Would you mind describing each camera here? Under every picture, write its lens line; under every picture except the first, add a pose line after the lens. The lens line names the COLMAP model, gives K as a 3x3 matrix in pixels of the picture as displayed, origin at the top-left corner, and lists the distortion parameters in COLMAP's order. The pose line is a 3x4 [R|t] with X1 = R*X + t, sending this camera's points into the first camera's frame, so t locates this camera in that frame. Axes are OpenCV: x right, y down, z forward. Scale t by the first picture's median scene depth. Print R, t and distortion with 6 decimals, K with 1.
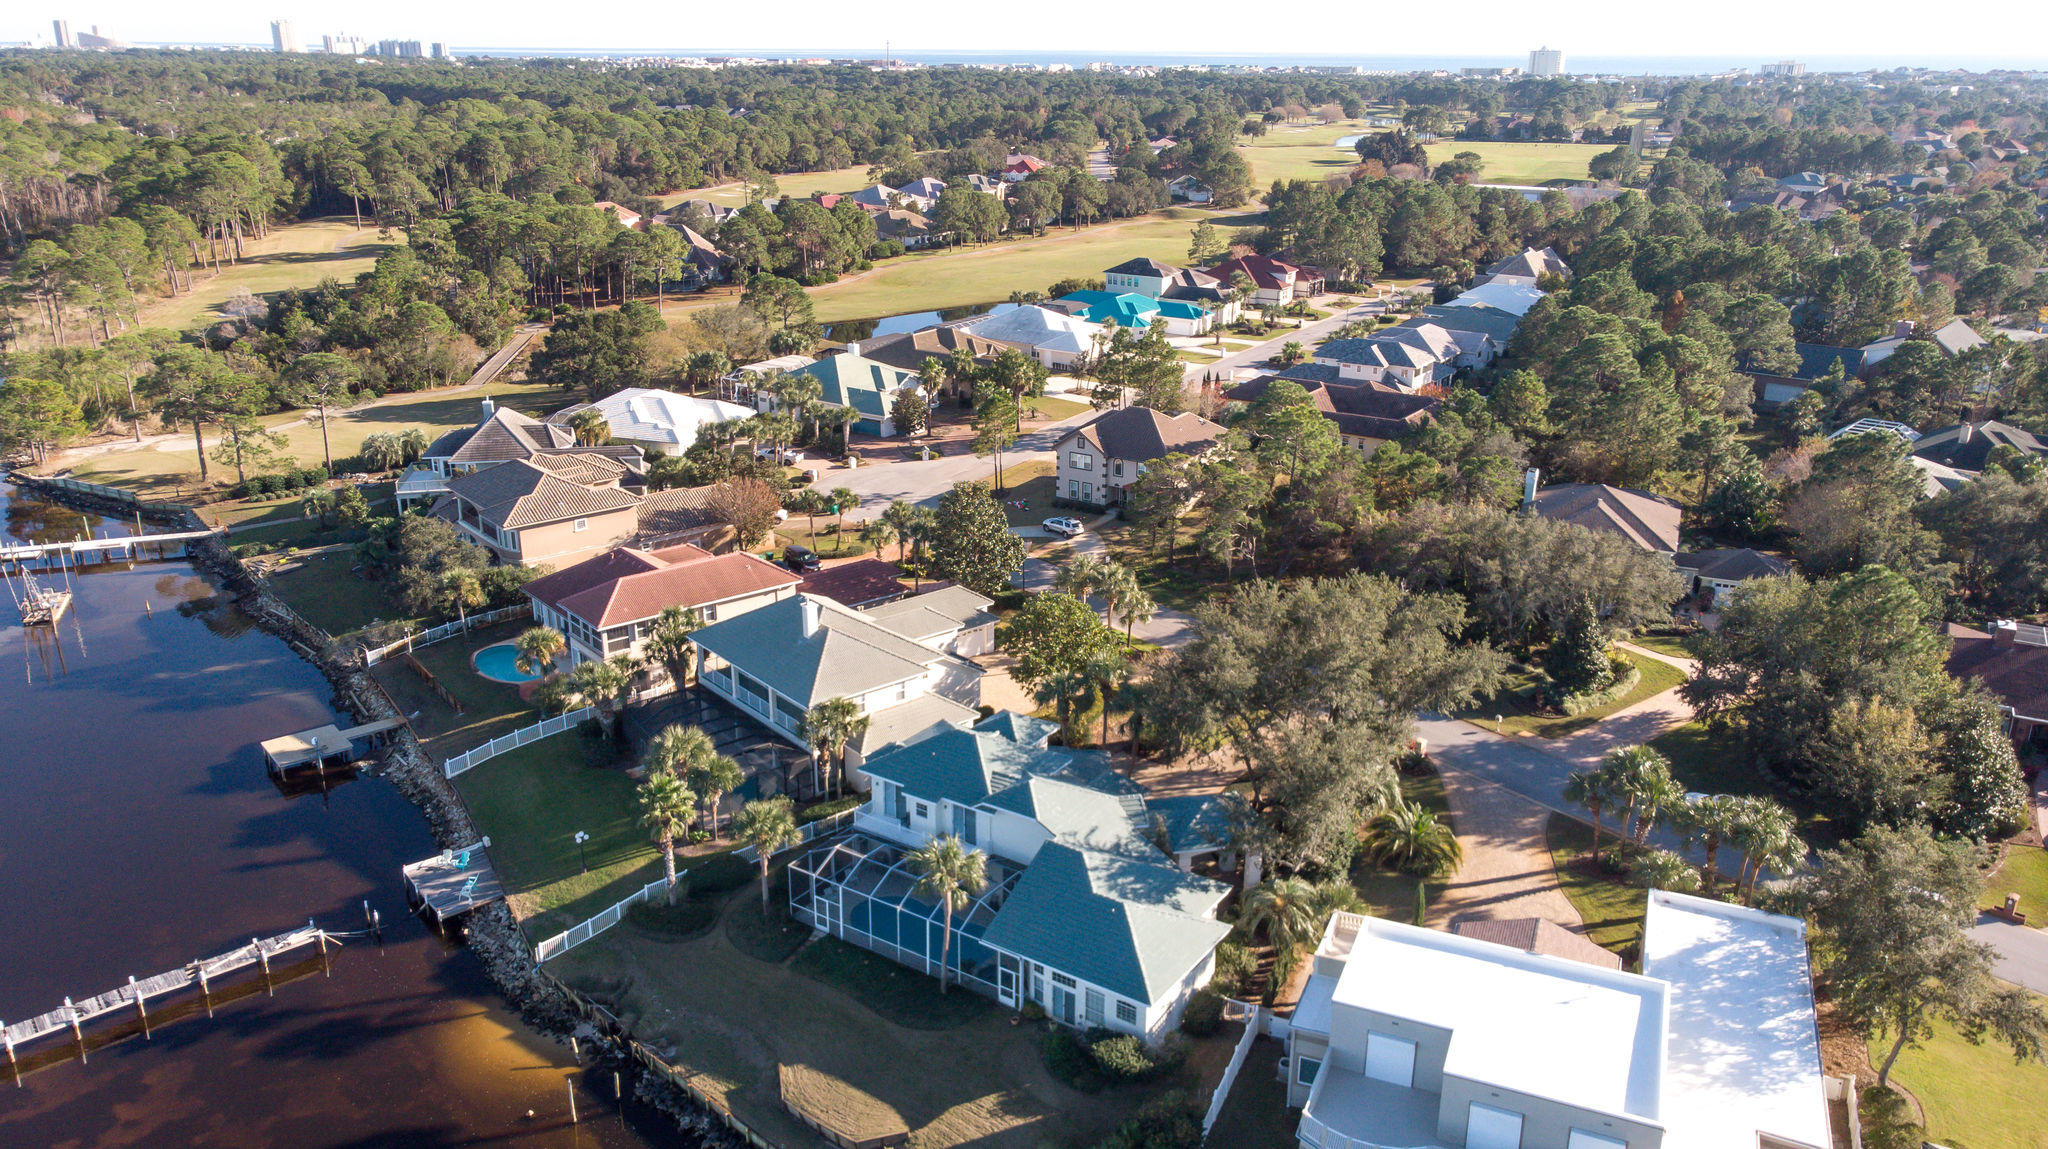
lens RADIAL K [[1506.4, 0, 1024.1], [0, 1506.4, 572.2], [0, 0, 1]] dist [0.014710, 0.024888]
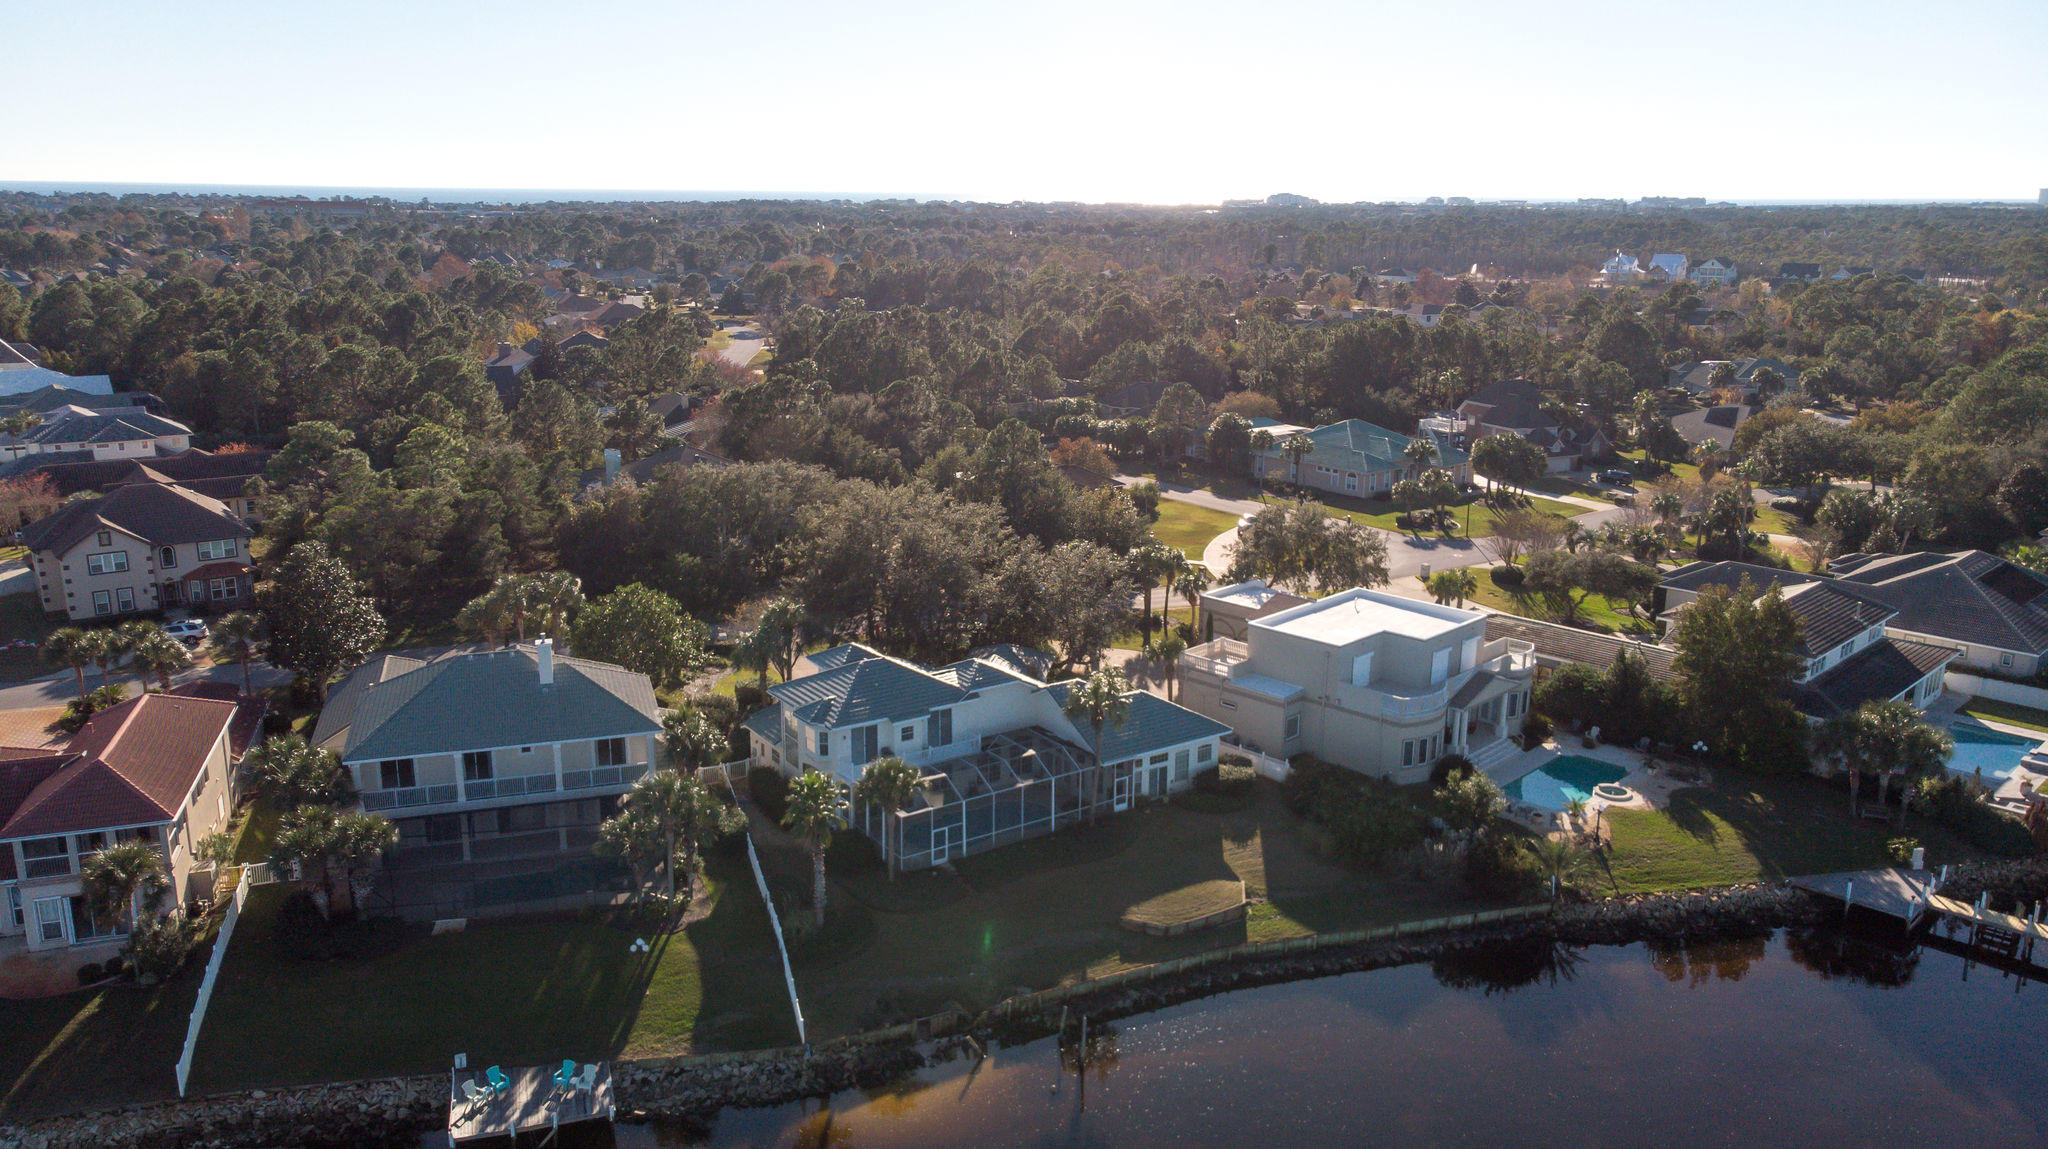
lens RADIAL K [[1506.4, 0, 1021.3], [0, 1506.4, 561.5], [0, 0, 1]] dist [0.014710, 0.024888]
pose [[0.364624, -0.223522, 0.903929, -0.639672], [0.299108, 0.947430, 0.113626, -0.029507], [-0.881807, 0.228942, 0.412313, 0.338270]]
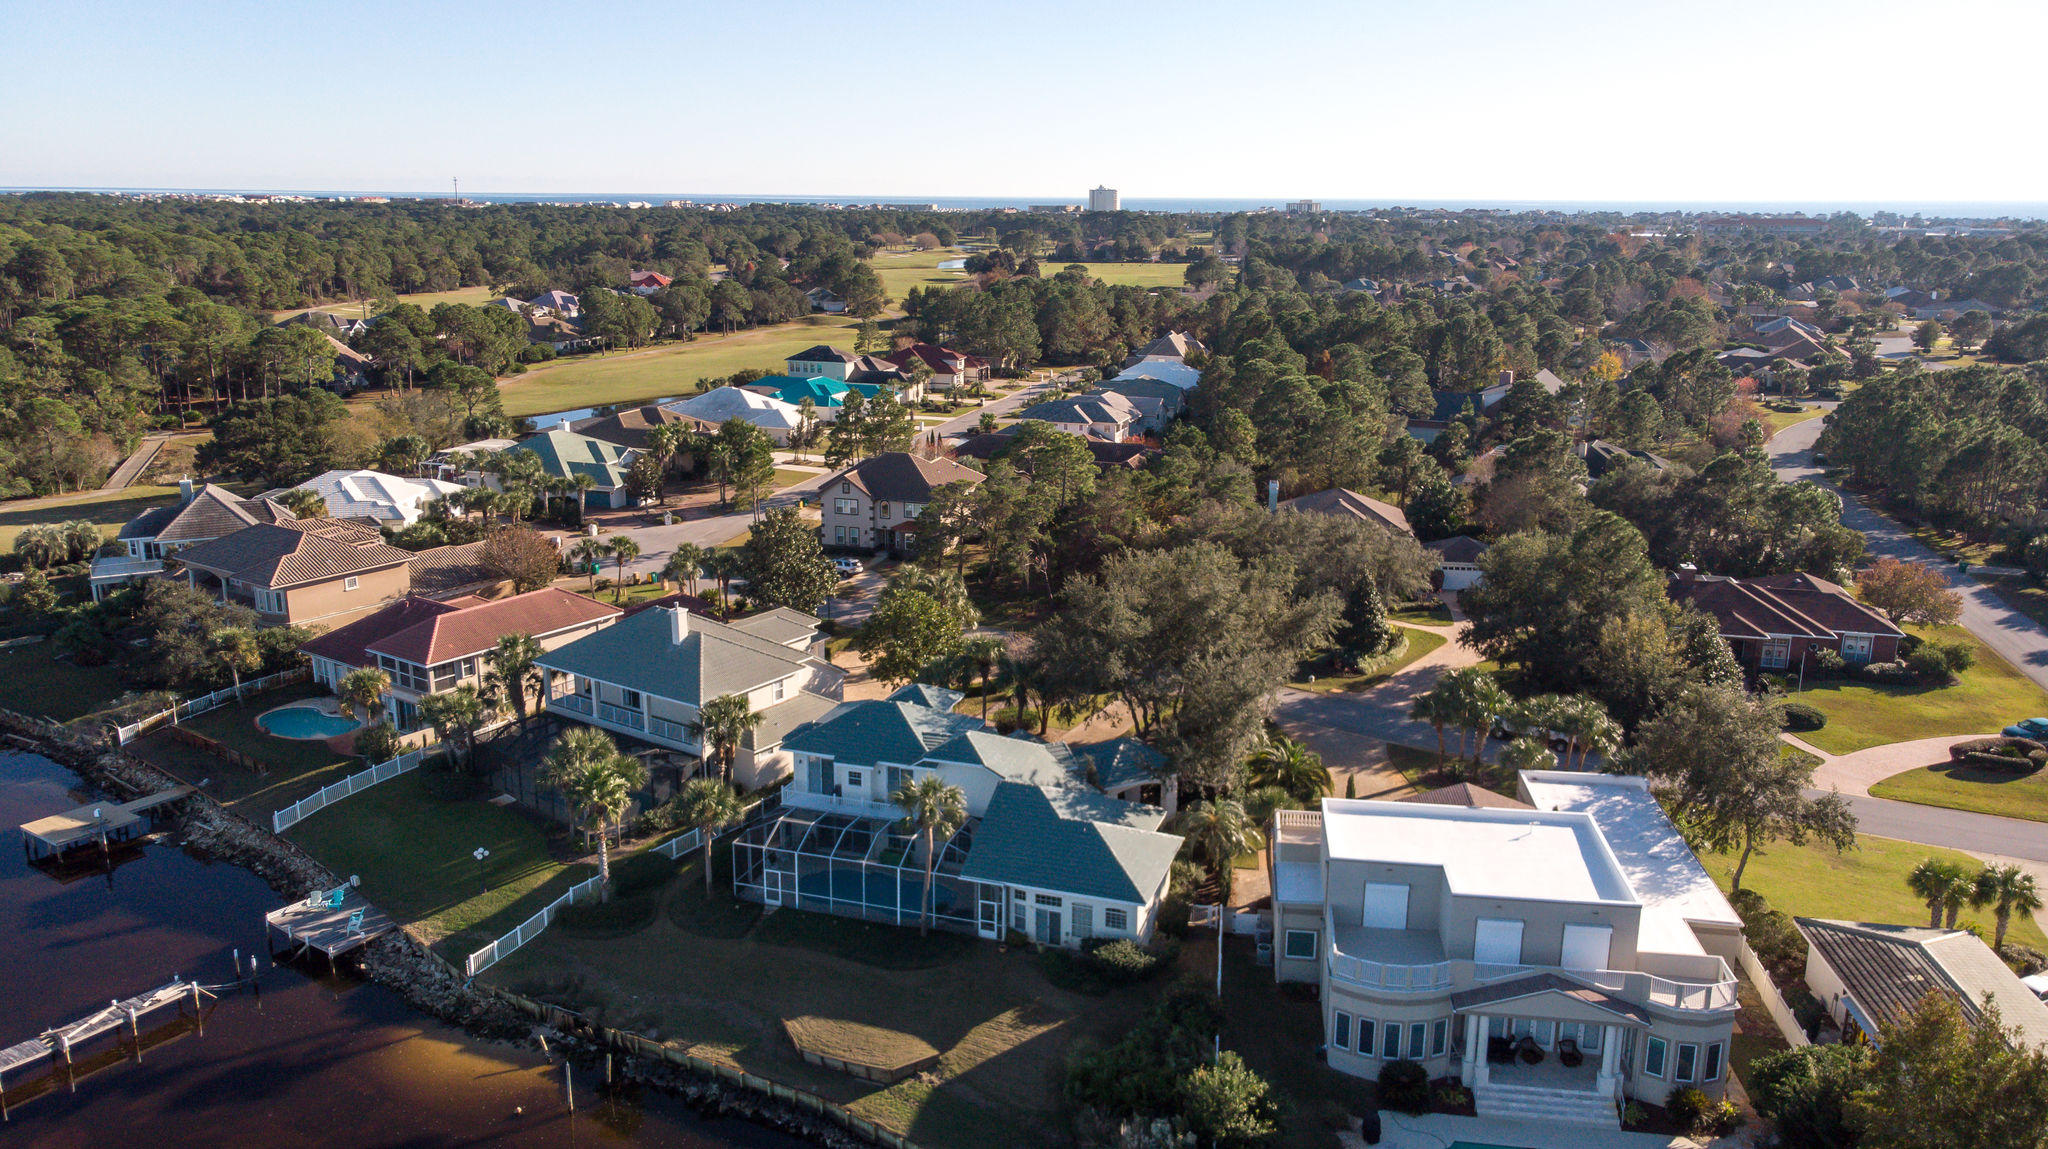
lens RADIAL K [[1506.4, 0, 1026.0], [0, 1506.4, 567.7], [0, 0, 1]] dist [0.014710, 0.024888]
pose [[0.963073, -0.062646, 0.261852, -0.146866], [0.085874, 0.993231, -0.078215, 0.073635], [-0.255180, 0.097813, 0.961933, -0.008000]]
